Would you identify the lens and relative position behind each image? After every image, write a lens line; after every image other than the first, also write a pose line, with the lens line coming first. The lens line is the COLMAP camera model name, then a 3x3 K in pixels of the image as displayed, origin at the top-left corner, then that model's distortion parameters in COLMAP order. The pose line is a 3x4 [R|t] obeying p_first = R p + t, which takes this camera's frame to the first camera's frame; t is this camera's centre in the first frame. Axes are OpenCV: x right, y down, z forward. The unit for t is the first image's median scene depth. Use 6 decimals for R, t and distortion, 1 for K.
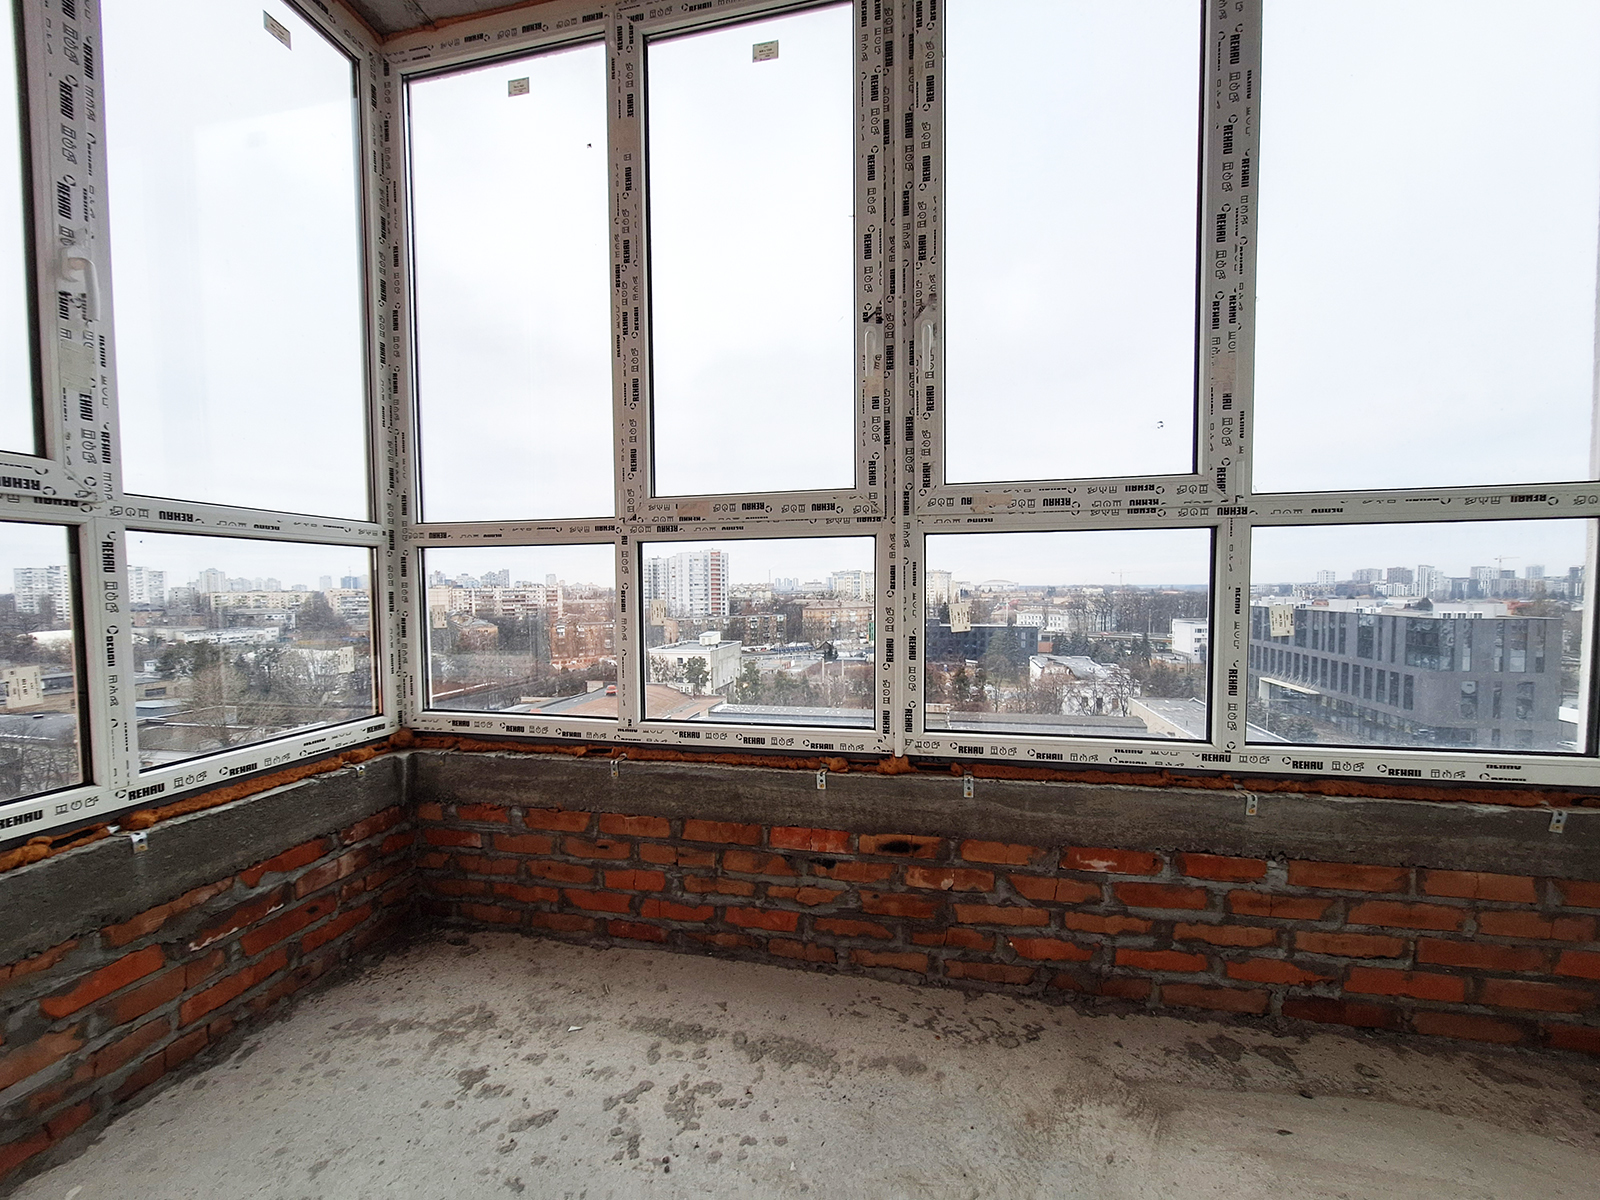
lens RADIAL K [[622.5, 0, 789.5], [0, 622.5, 617.9], [0, 0, 1]] dist [-0.003386, 0.000263]
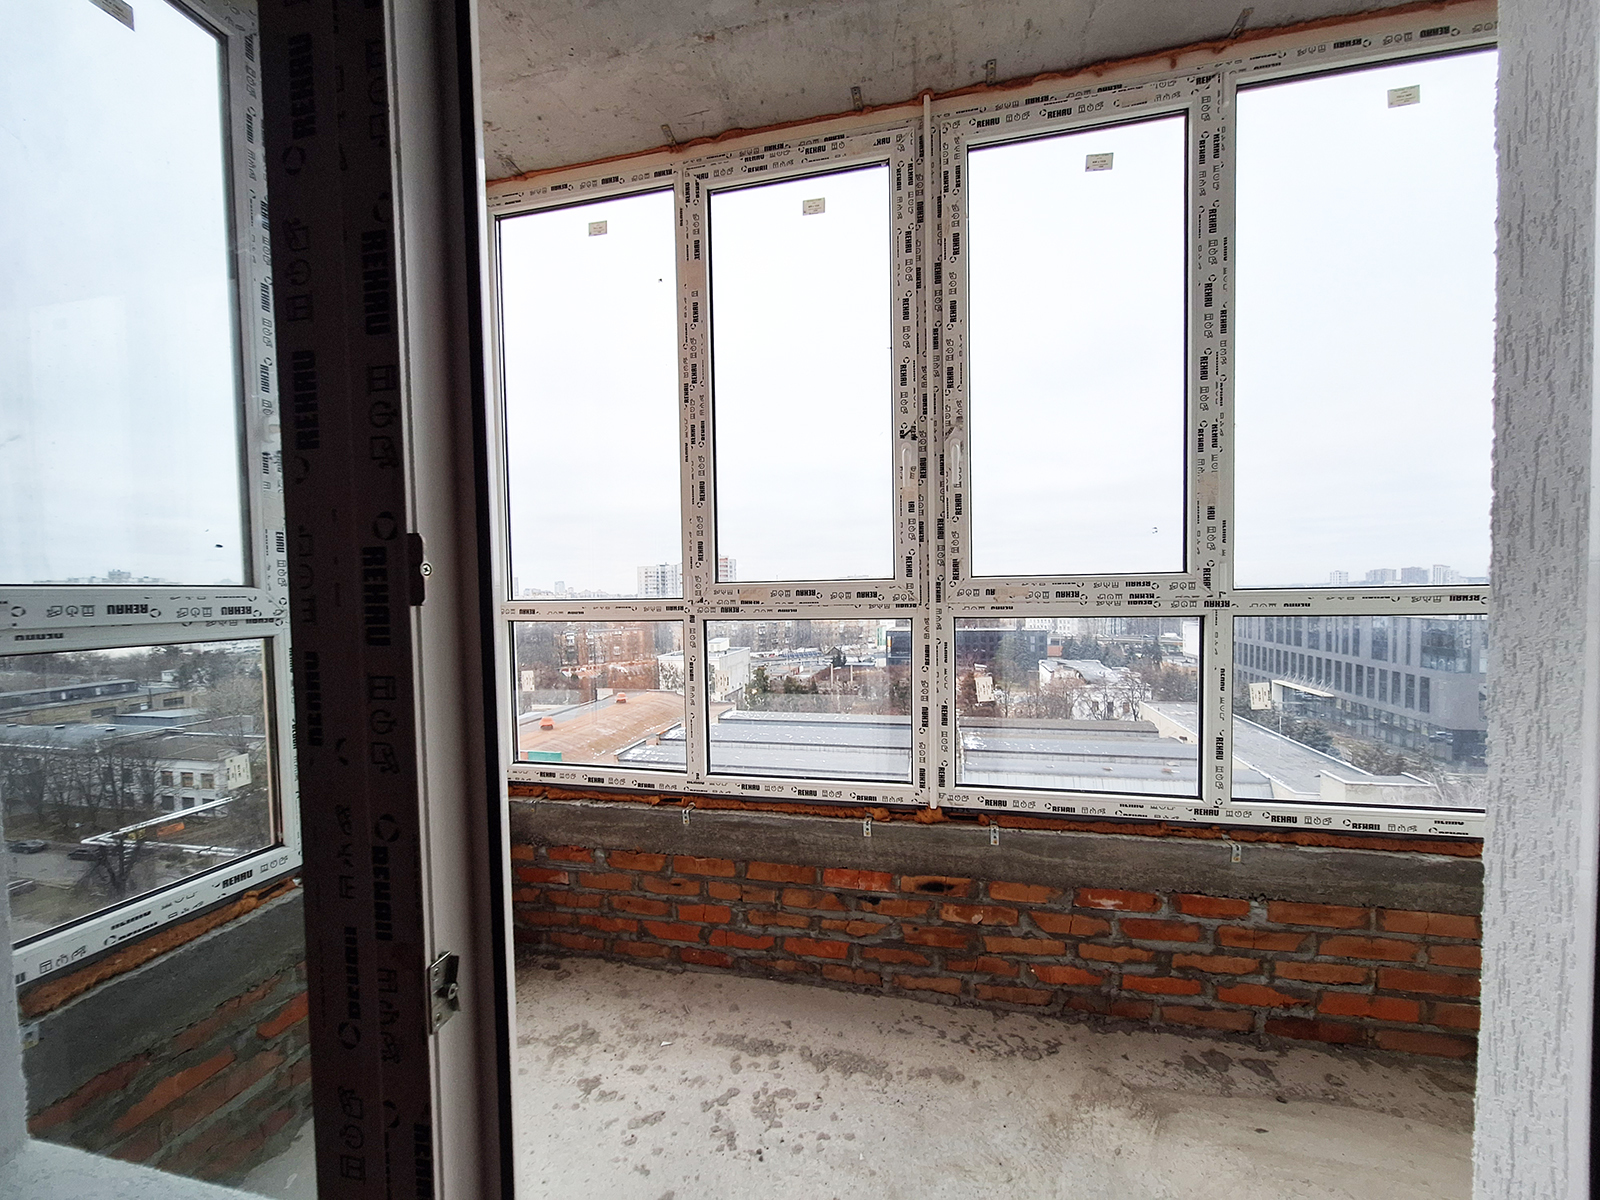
lens RADIAL K [[622.5, 0, 789.1], [0, 622.5, 618.1], [0, 0, 1]] dist [-0.003386, 0.000263]
pose [[0.999878, -0.008397, -0.013200, -0.074208], [0.008298, 0.999937, -0.007519, -0.123009], [0.013262, 0.007409, 0.999885, -0.166111]]
